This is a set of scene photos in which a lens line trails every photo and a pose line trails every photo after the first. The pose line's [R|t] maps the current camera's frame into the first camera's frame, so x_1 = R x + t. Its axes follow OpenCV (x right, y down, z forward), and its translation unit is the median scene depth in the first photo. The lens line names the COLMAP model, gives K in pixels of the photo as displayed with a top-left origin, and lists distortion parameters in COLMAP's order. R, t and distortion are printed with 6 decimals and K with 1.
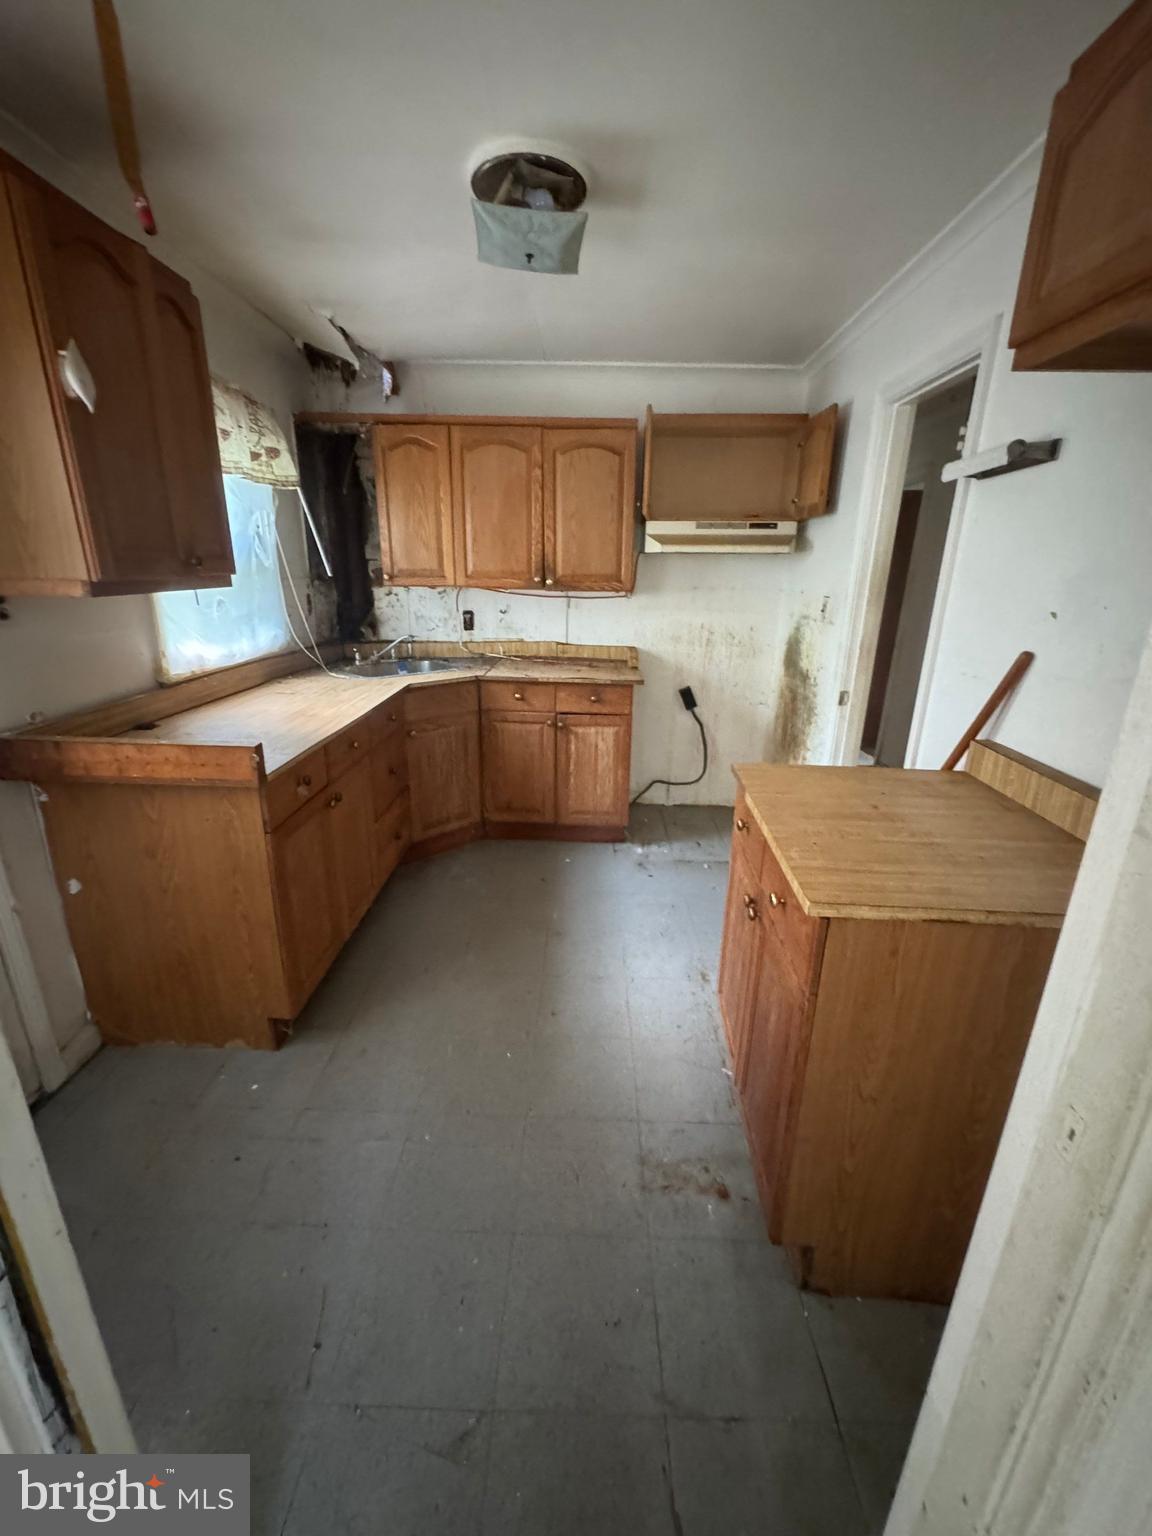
lens RADIAL K [[613.7, 0, 575.1], [0, 613.7, 764.6], [0, 0, 1]] dist [-0.004224, 0.000510]
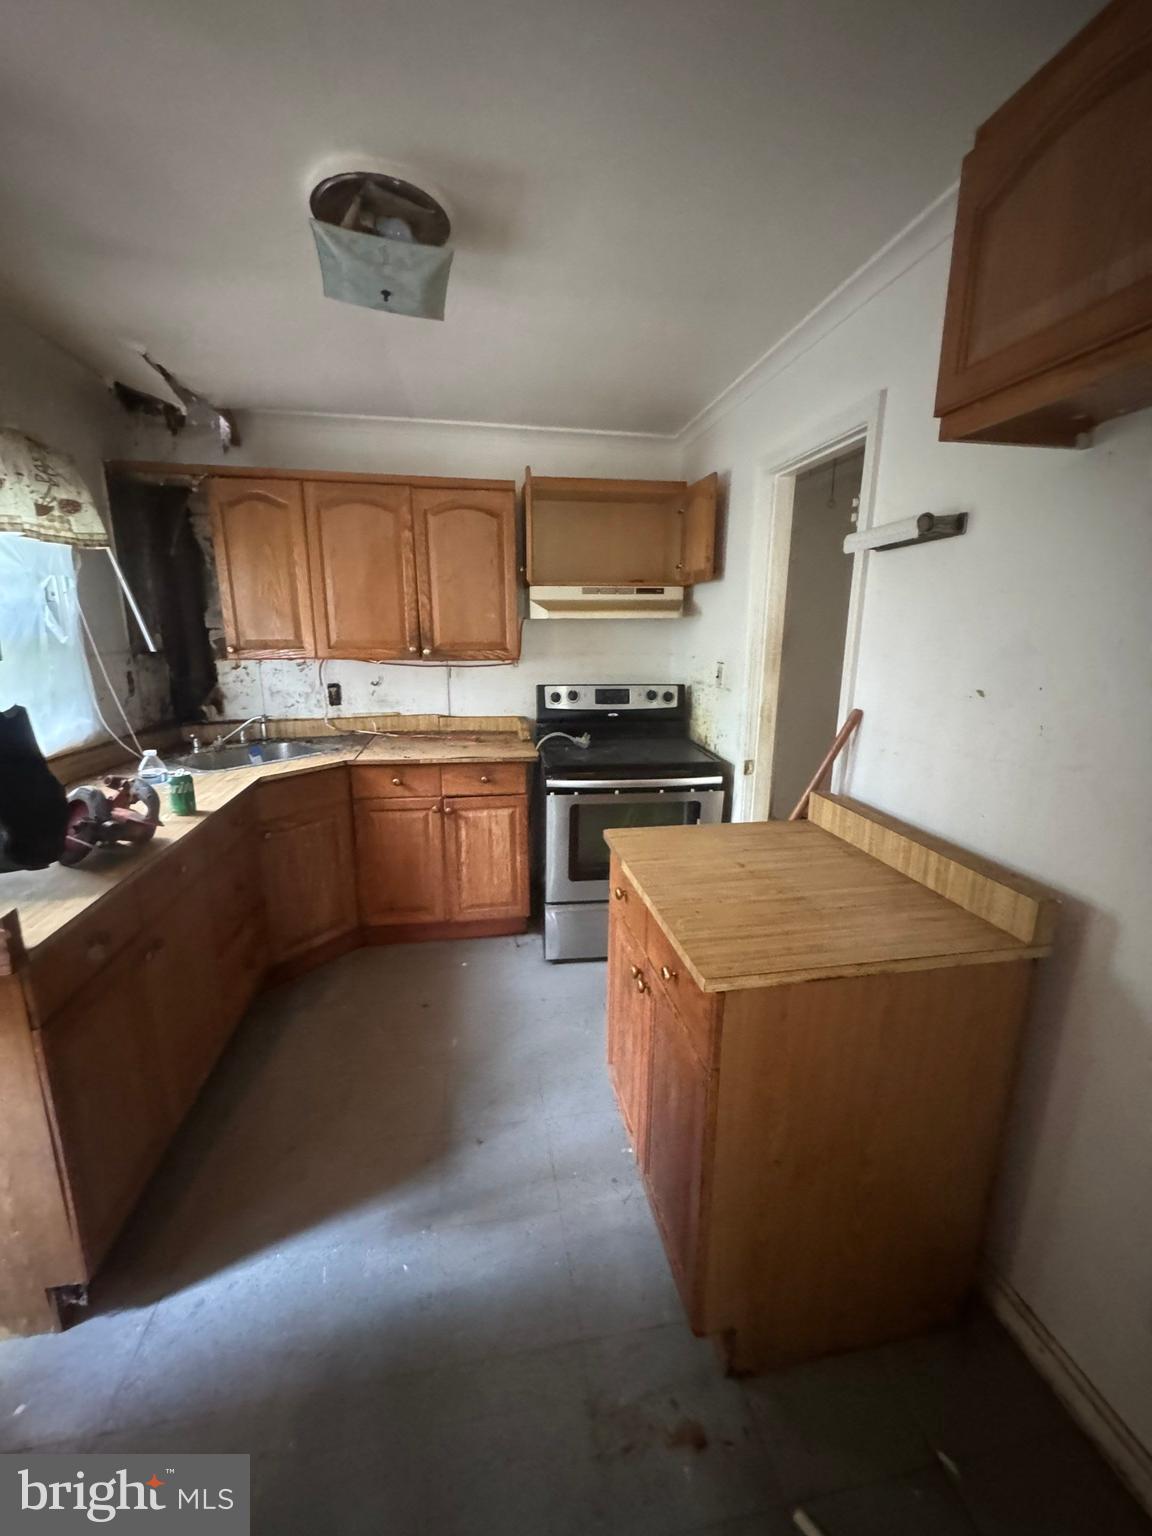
lens RADIAL K [[613.7, 0, 577.1], [0, 613.7, 762.9], [0, 0, 1]] dist [-0.004224, 0.000510]
pose [[0.980346, -0.053825, 0.189803, -0.006038], [0.069897, 0.994419, -0.079021, -0.054918], [-0.184491, 0.090735, 0.978637, 0.103927]]
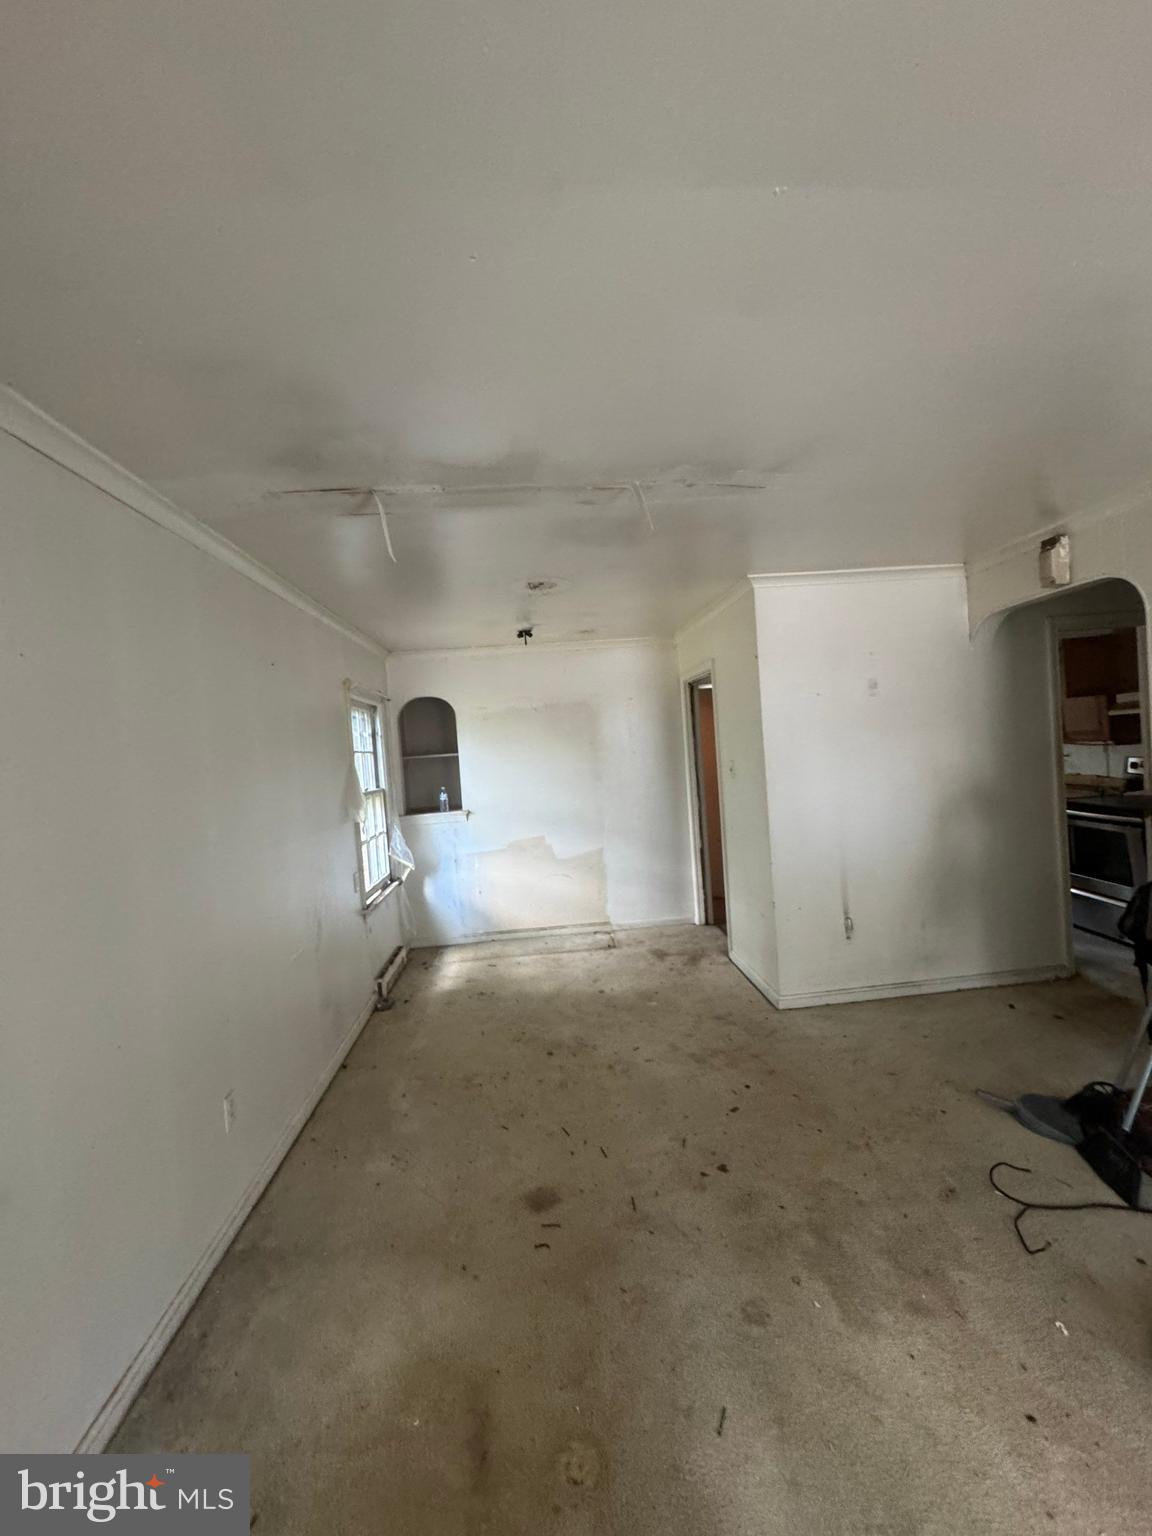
lens RADIAL K [[613.7, 0, 575.2], [0, 613.7, 766.3], [0, 0, 1]] dist [-0.004224, 0.000510]
pose [[0.099563, 0.001698, -0.995030, 1.615906], [-0.231378, 0.972627, -0.021492, 0.115902], [0.967756, 0.232367, 0.097230, -0.406080]]
